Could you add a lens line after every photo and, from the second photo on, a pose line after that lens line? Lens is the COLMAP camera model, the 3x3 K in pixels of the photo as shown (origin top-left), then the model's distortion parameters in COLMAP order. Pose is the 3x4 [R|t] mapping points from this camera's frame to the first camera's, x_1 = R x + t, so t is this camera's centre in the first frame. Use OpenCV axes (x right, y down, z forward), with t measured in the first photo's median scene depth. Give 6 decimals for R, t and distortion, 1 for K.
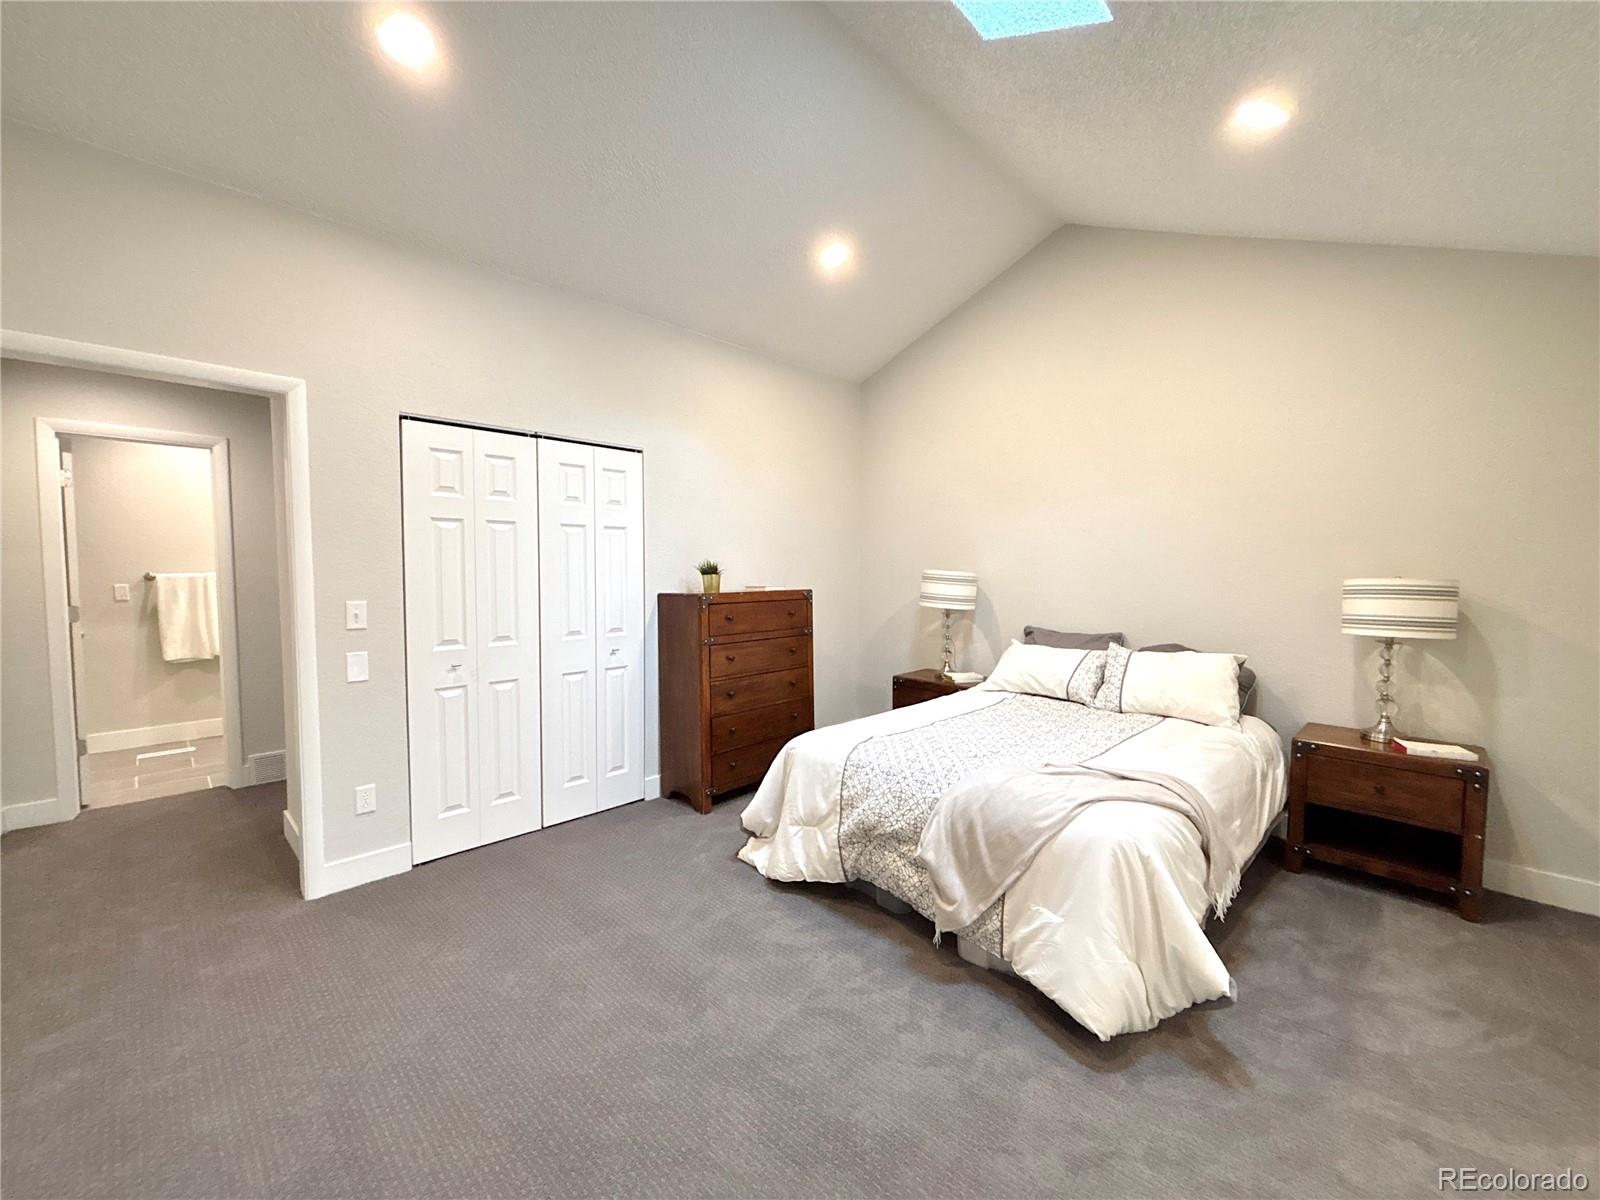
lens RADIAL K [[643.7, 0, 800.0], [0, 643.7, 600.0], [0, 0, 1]] dist [-0.044303, -0.000028]
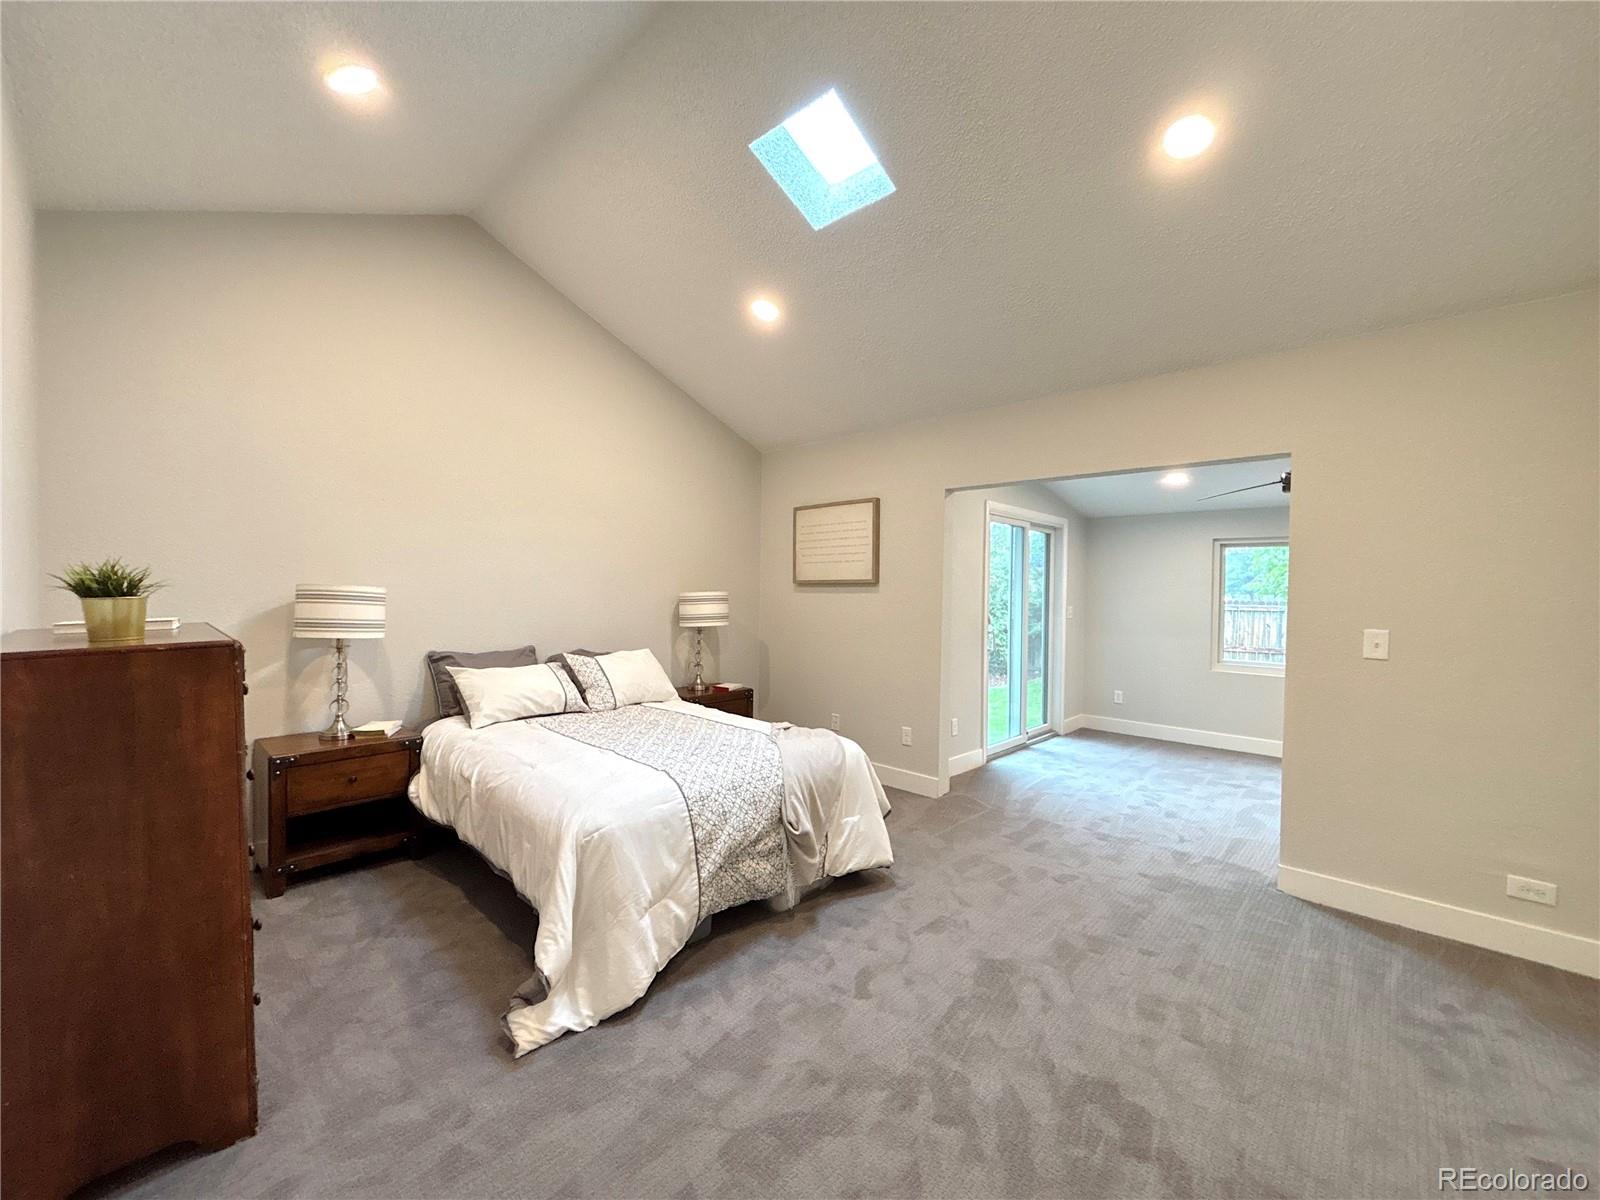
lens RADIAL K [[626.4, 0, 800.0], [0, 626.4, 600.0], [0, 0, 1]] dist [-0.000048, -0.000038]
pose [[-0.036587, -0.020088, 0.999129, -0.808615], [0.035945, 0.999125, 0.021404, -0.045471], [-0.998684, 0.036697, -0.035833, 0.861733]]
